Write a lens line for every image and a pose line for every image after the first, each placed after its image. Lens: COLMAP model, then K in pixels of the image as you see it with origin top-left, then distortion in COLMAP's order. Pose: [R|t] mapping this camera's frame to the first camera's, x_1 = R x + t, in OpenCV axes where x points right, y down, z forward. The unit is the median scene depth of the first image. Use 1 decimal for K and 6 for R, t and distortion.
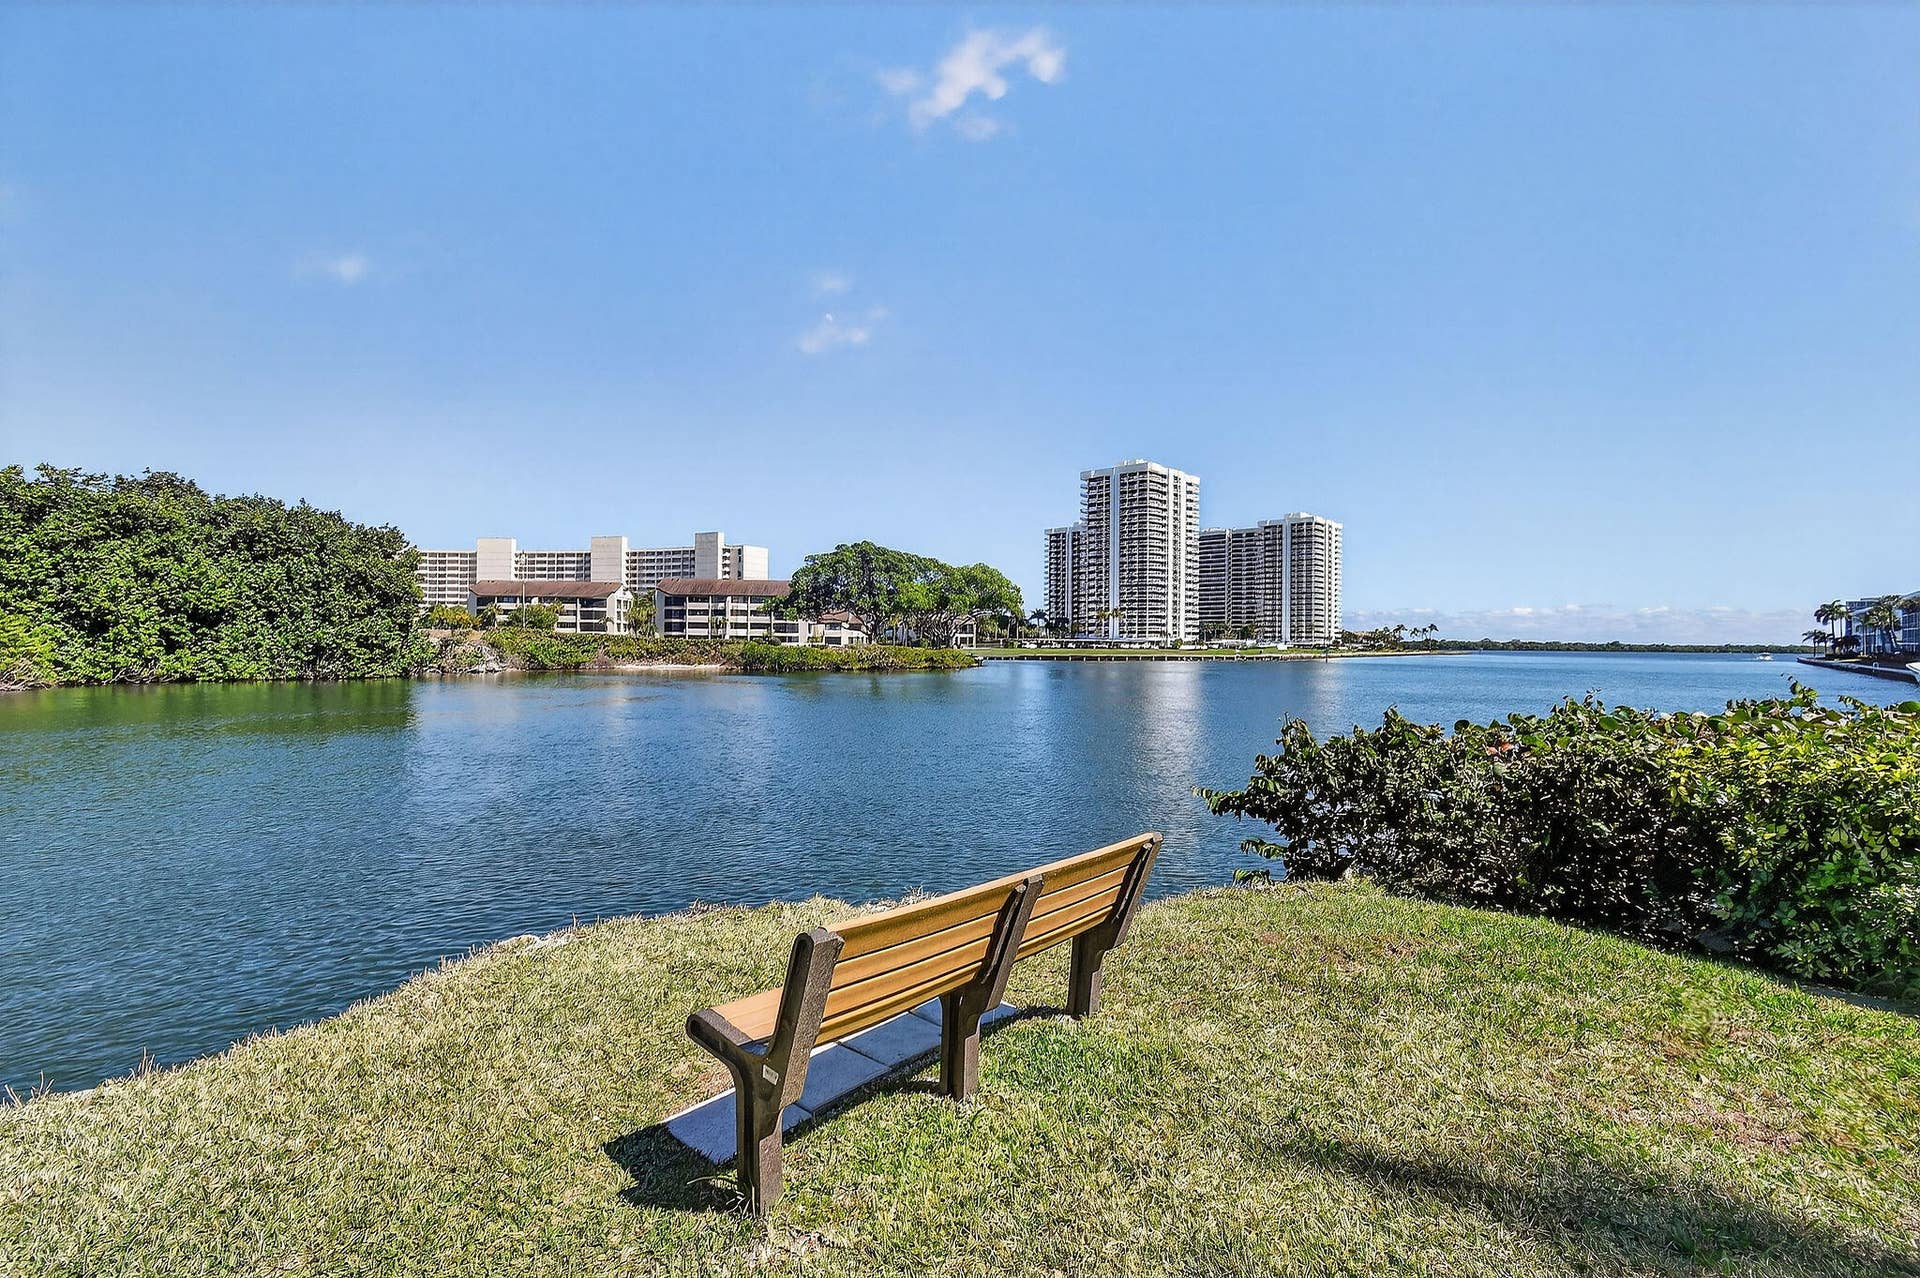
lens RADIAL K [[718.2, 0, 1007.1], [0, 718.2, 668.2], [0, 0, 1]] dist [-0.001058, -0.000078]
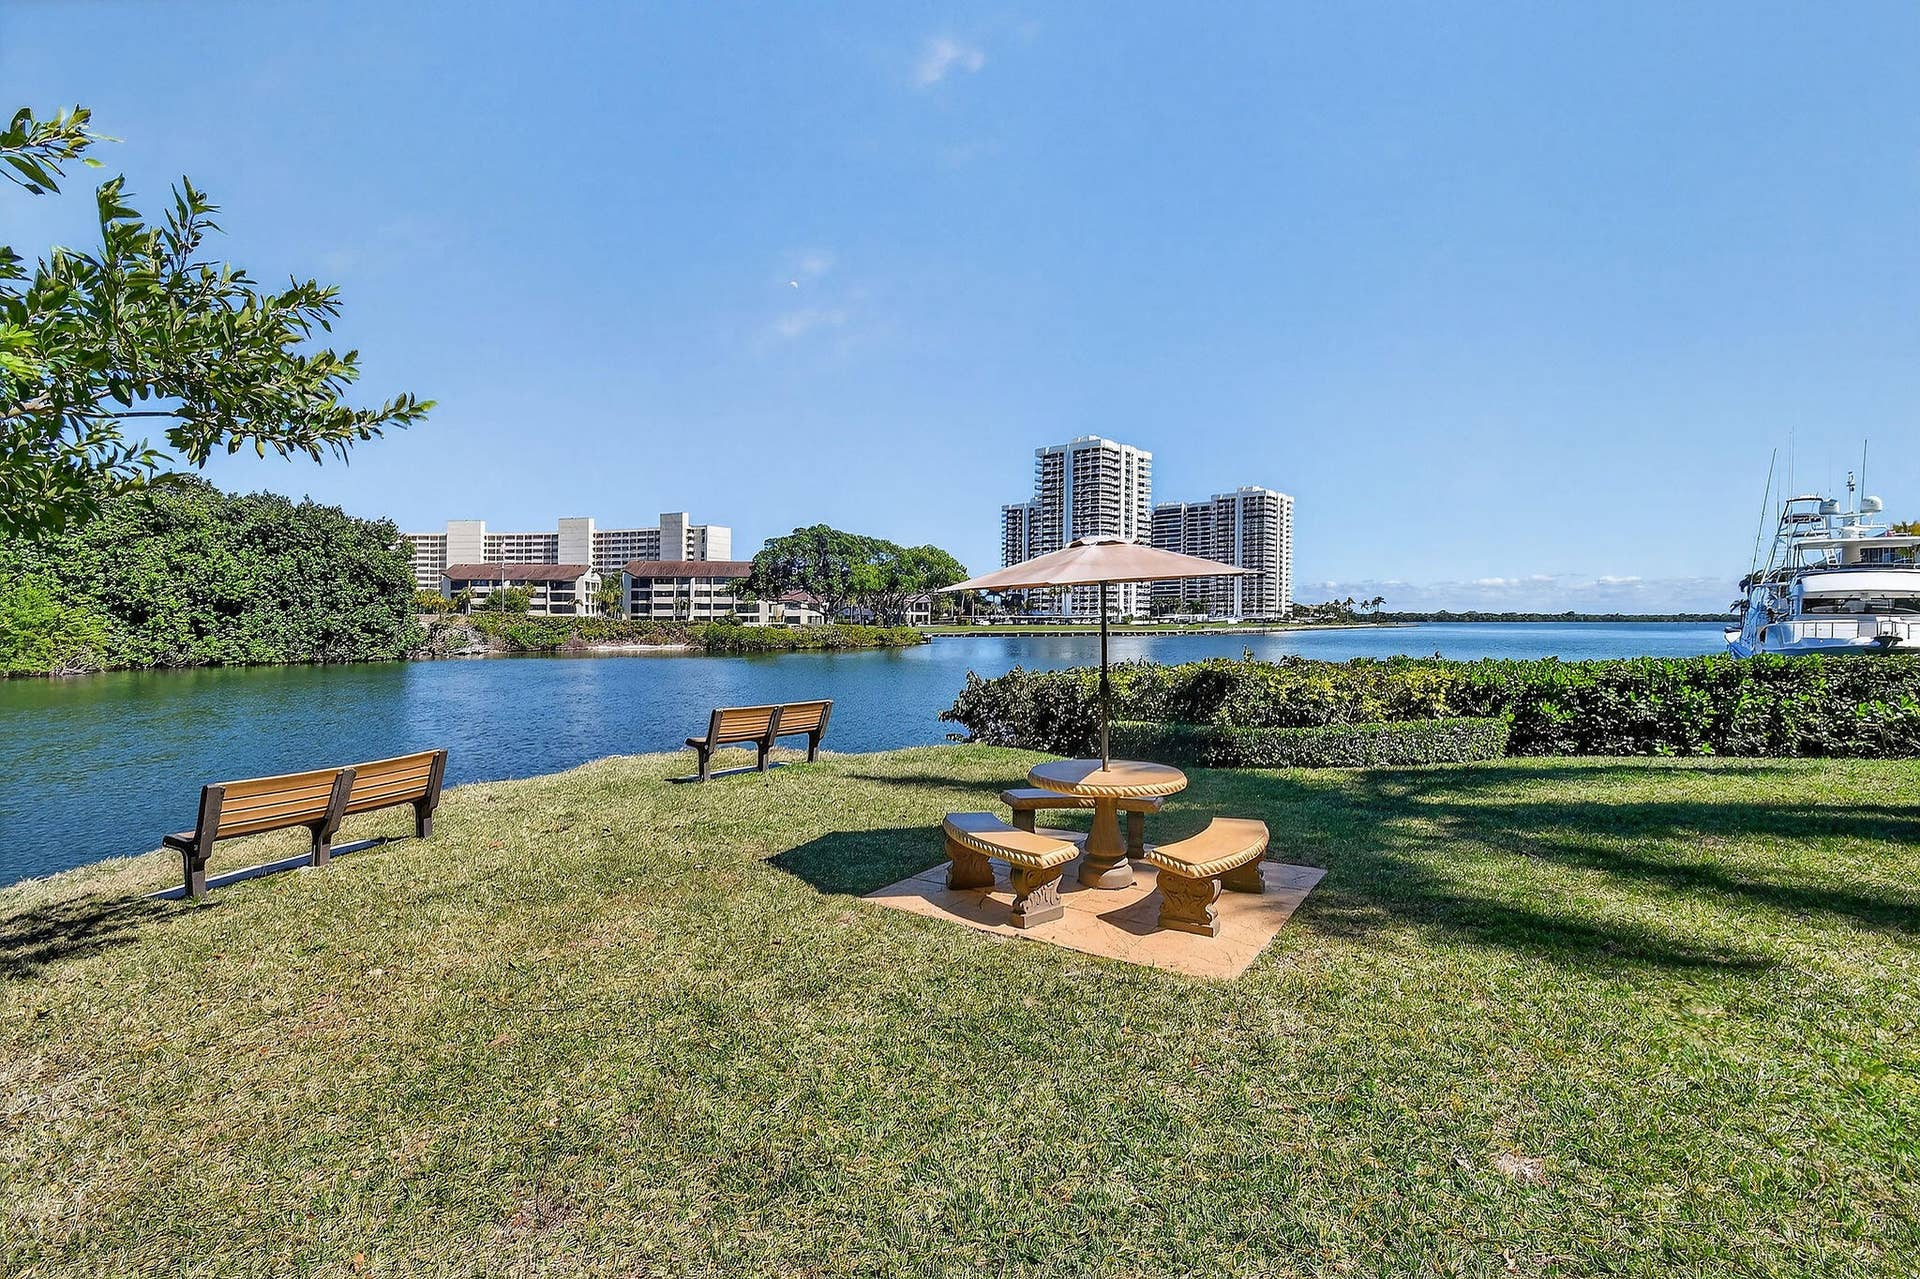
lens RADIAL K [[848.1, 0, 960.2], [0, 848.1, 614.6], [0, 0, 1]] dist [-0.002188, -0.000378]
pose [[0.997935, -0.012829, -0.062933, 0.076159], [0.010550, 0.999281, -0.036410, 0.000258], [0.063354, 0.035671, 0.997353, -0.200933]]
